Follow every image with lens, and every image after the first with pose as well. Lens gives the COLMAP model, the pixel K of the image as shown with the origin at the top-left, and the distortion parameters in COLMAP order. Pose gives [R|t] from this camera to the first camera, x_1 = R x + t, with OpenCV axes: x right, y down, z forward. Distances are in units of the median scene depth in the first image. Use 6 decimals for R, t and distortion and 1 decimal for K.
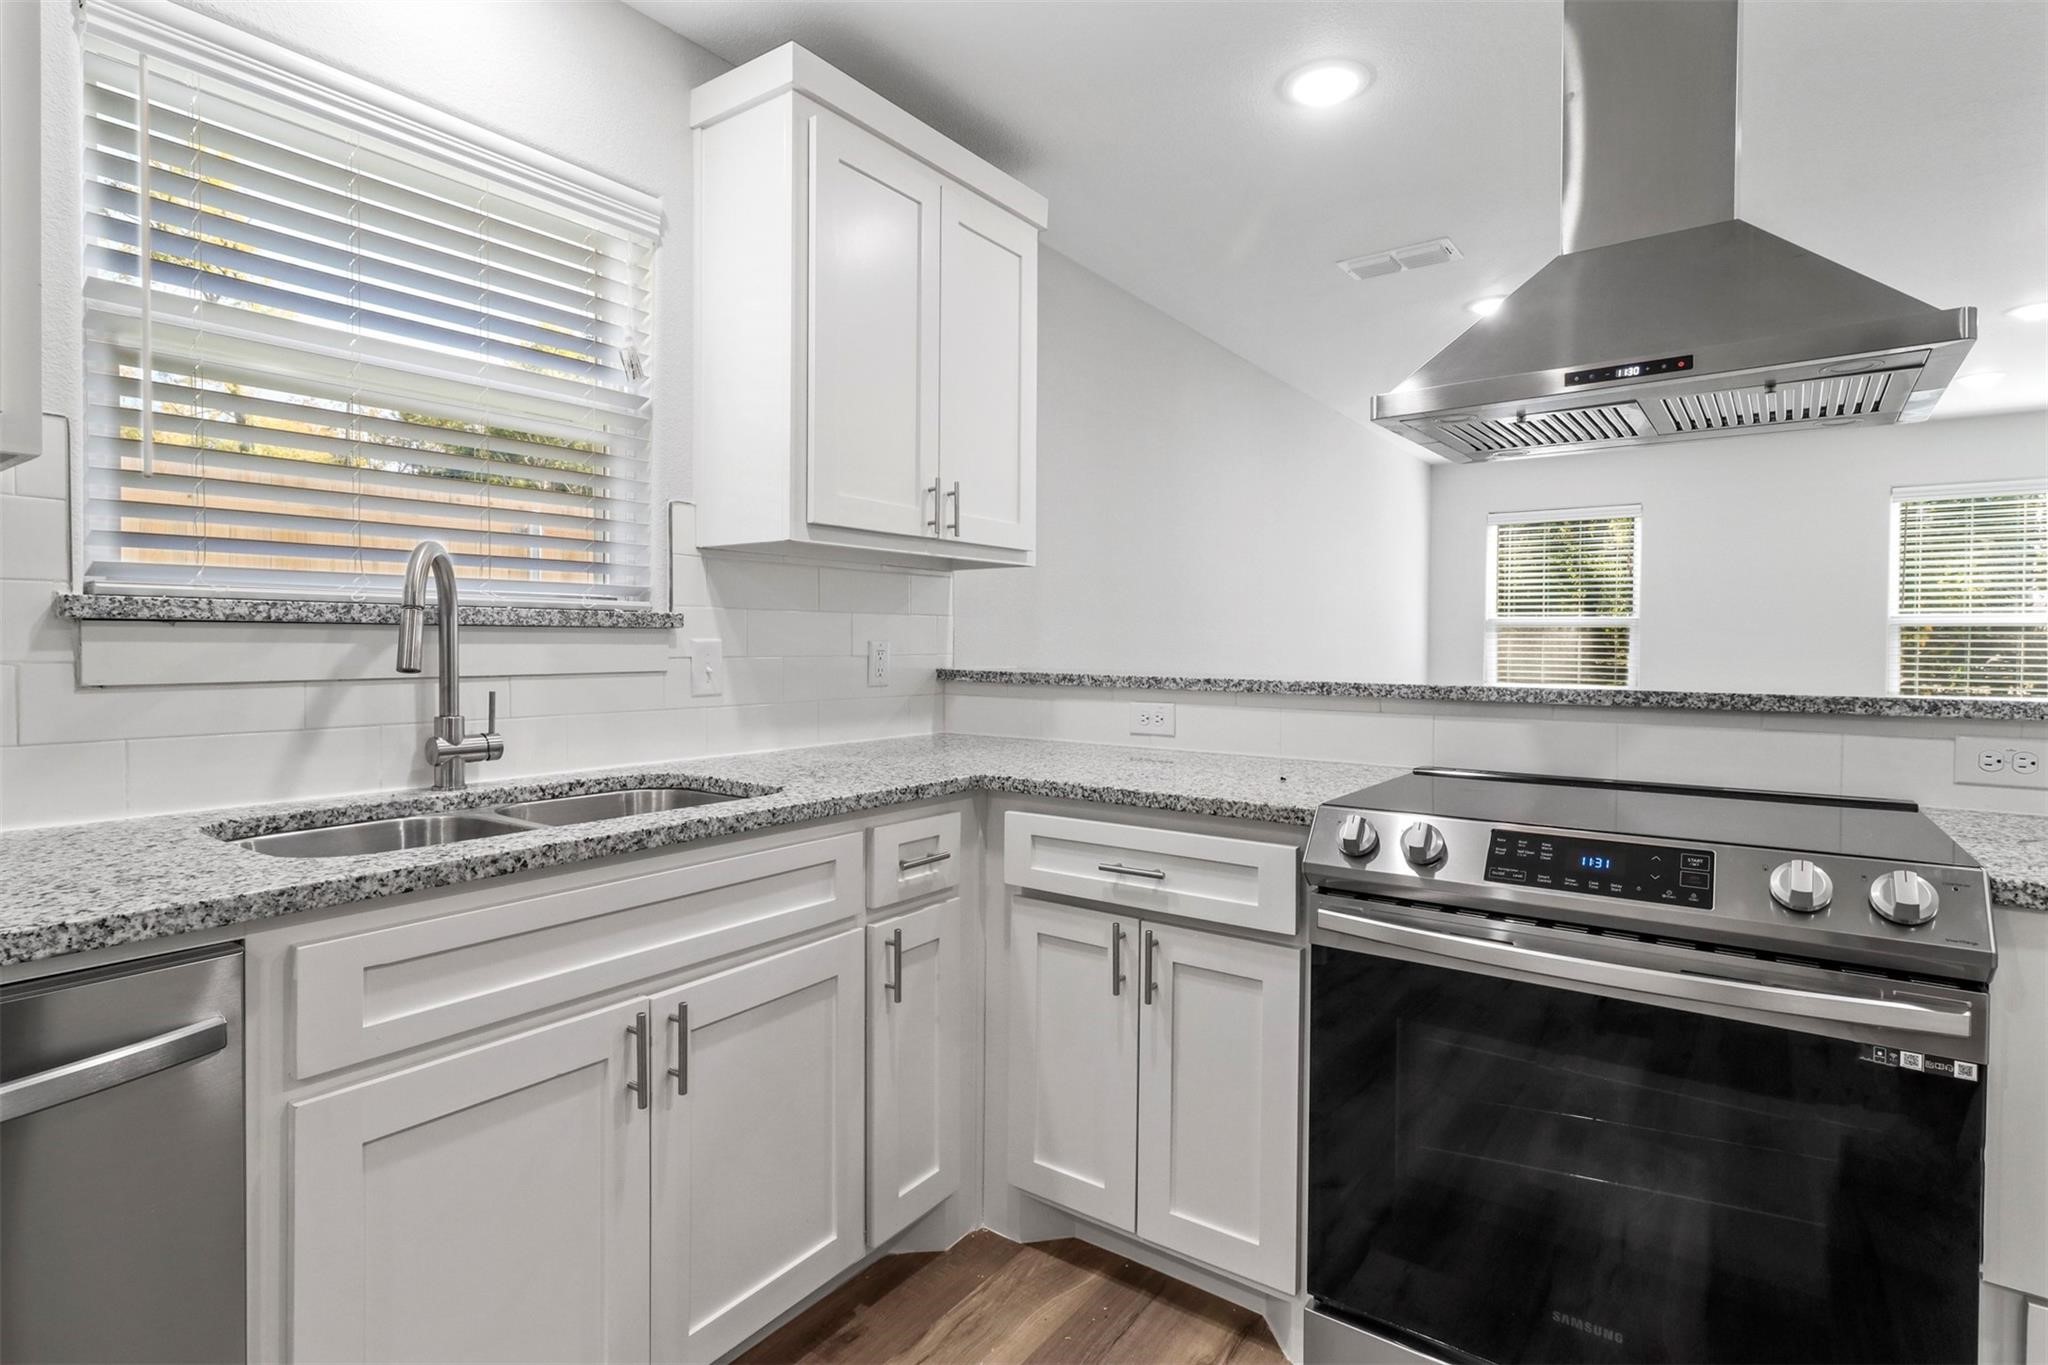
lens RADIAL K [[1021.7, 0, 1031.5], [0, 1021.7, 669.4], [0, 0, 1]] dist [-0.000044, -0.000494]
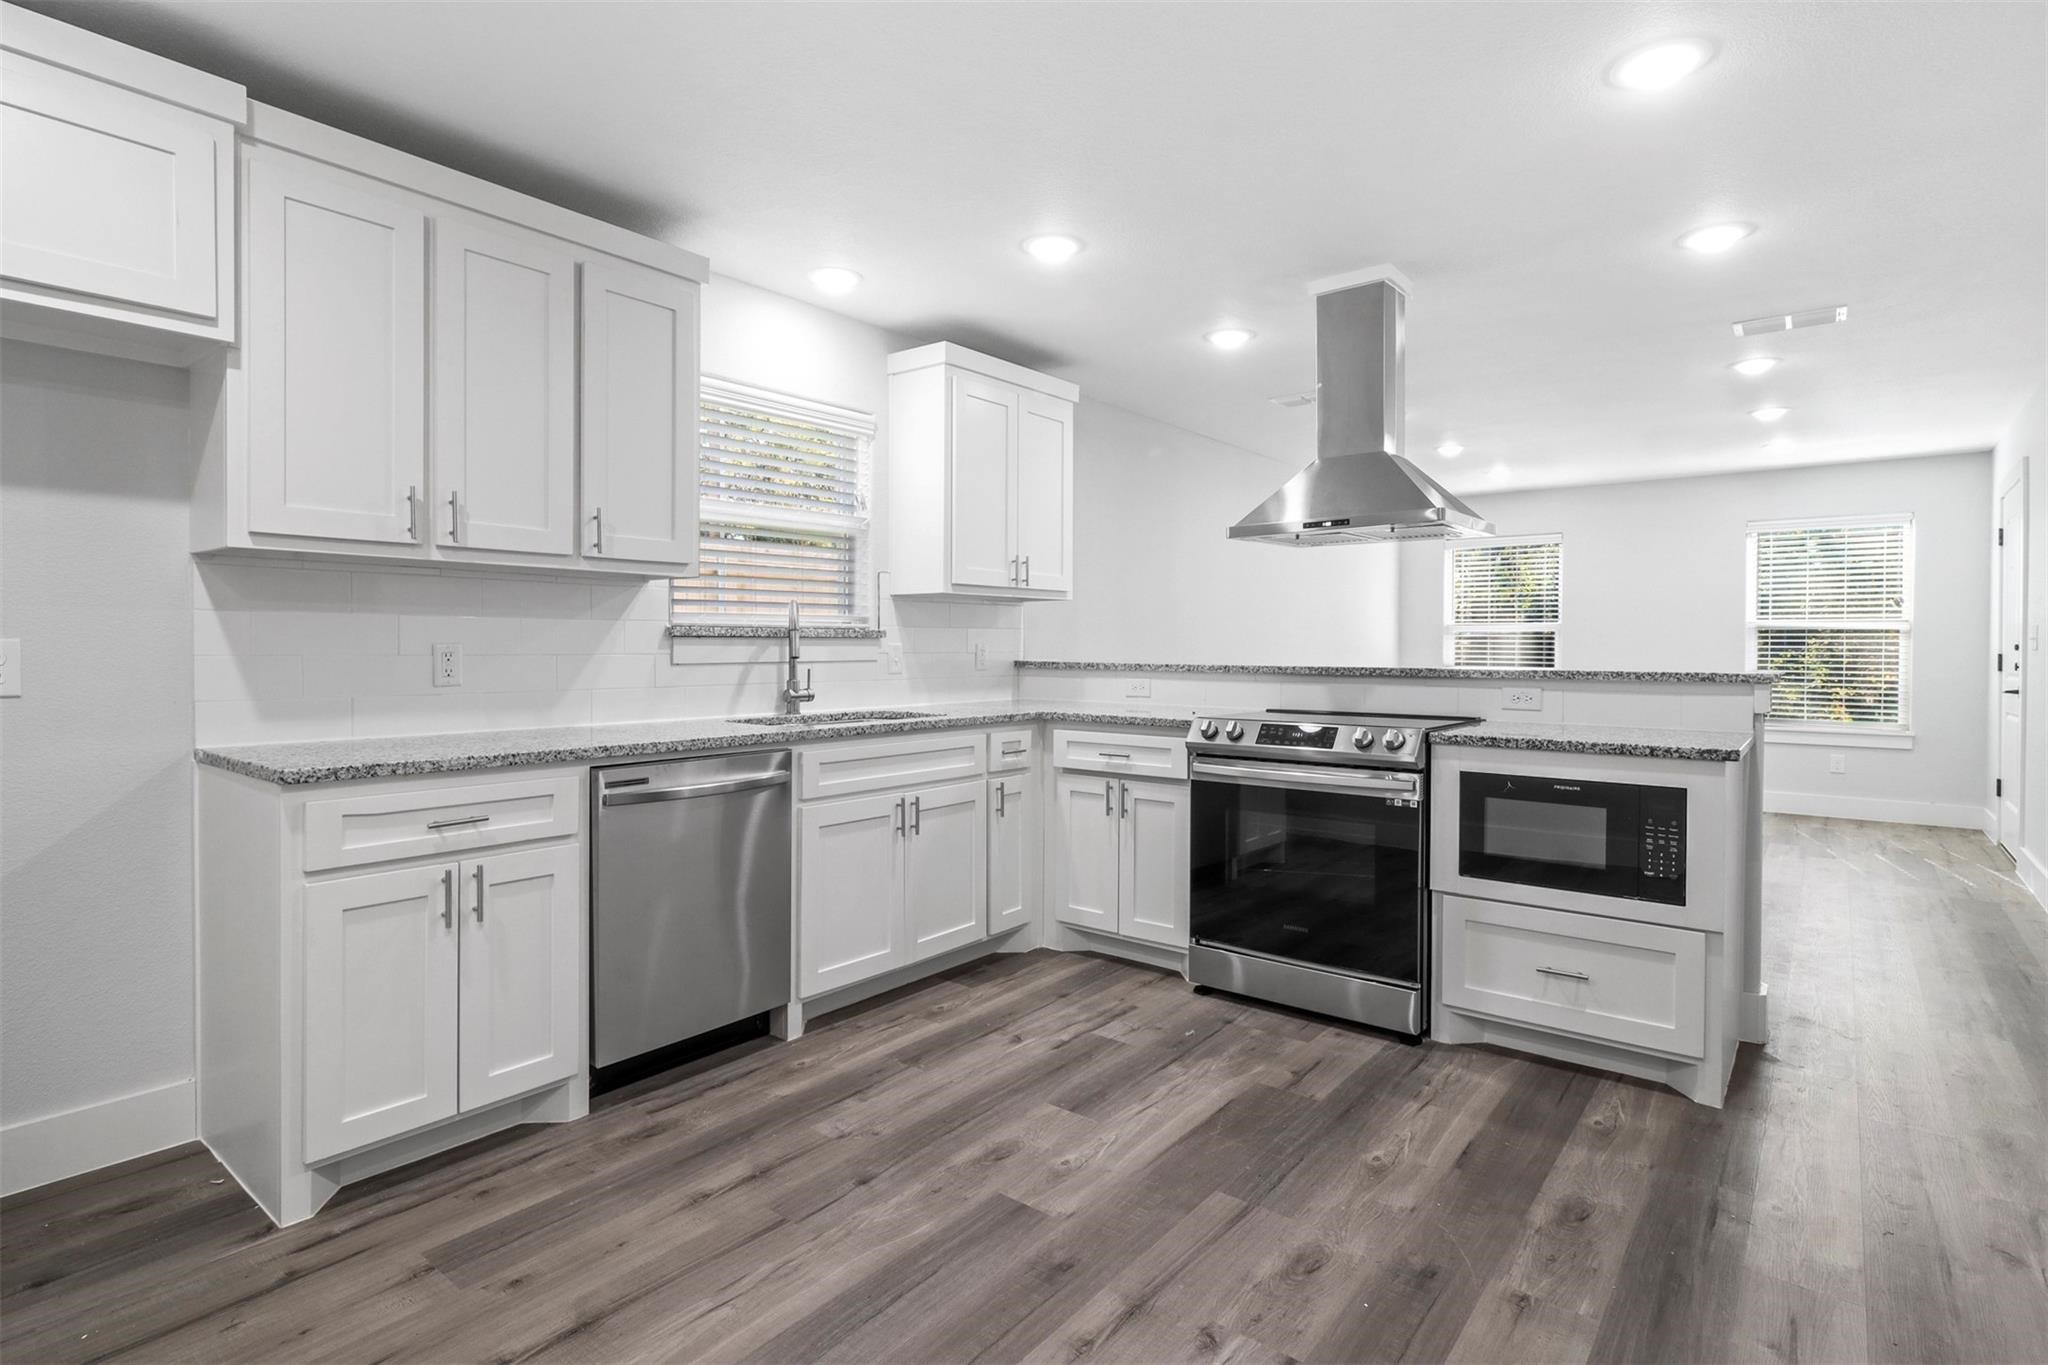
lens RADIAL K [[1021.7, 0, 1018.6], [0, 1021.7, 680.9], [0, 0, 1]] dist [-0.000044, -0.000494]
pose [[0.997880, -0.001831, -0.065050, 0.037094], [0.002334, 0.999968, 0.007643, 0.030720], [0.065034, -0.007779, 0.997853, -1.042531]]
